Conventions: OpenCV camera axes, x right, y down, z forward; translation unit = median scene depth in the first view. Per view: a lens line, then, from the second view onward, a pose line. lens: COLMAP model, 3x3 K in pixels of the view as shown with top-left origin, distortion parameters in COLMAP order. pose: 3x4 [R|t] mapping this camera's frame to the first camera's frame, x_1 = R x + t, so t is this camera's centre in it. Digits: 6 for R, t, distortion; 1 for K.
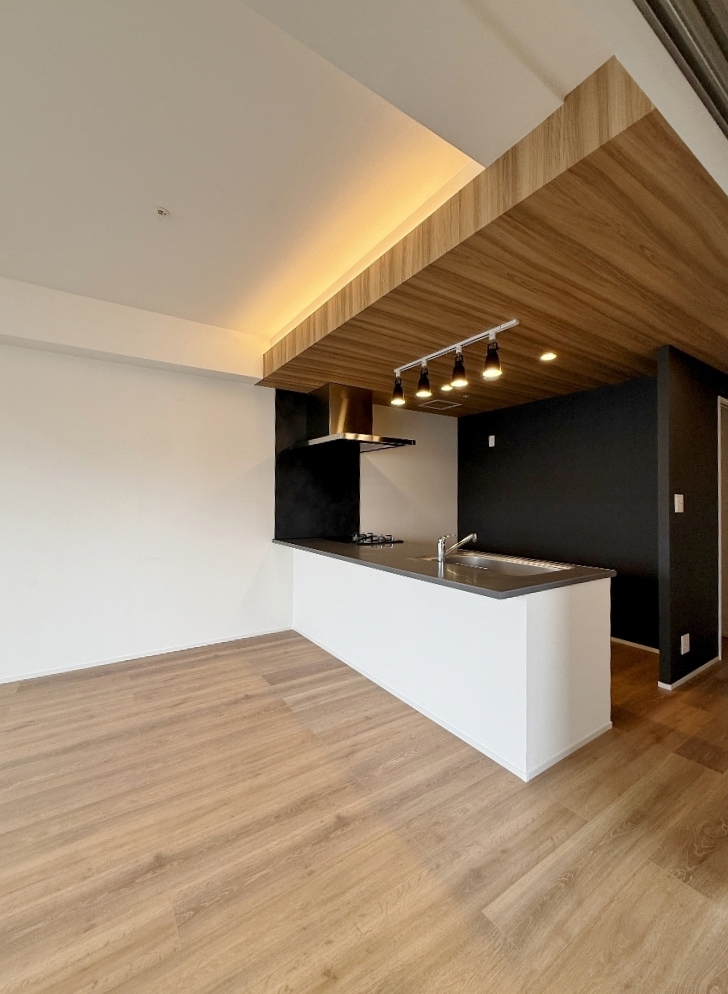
lens RADIAL K [[407.3, 0, 364.0], [0, 407.3, 497.0], [0, 0, 1]] dist [-0.000184, 0.000271]
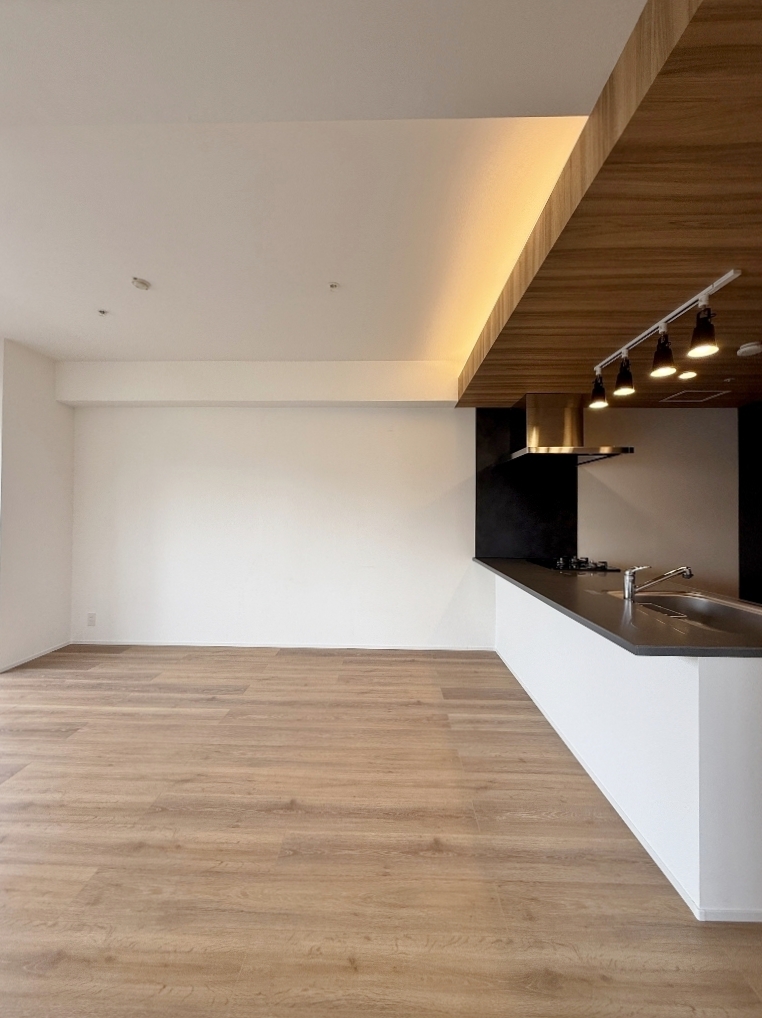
lens RADIAL K [[407.5, 0, 381.0], [0, 407.5, 509.0], [0, 0, 1]] dist [-0.000391, 0.000198]
pose [[0.817785, -0.002680, -0.575517, 0.275474], [-0.002735, 0.999960, -0.008543, -0.011069], [0.575517, 0.008560, 0.817745, 0.068124]]
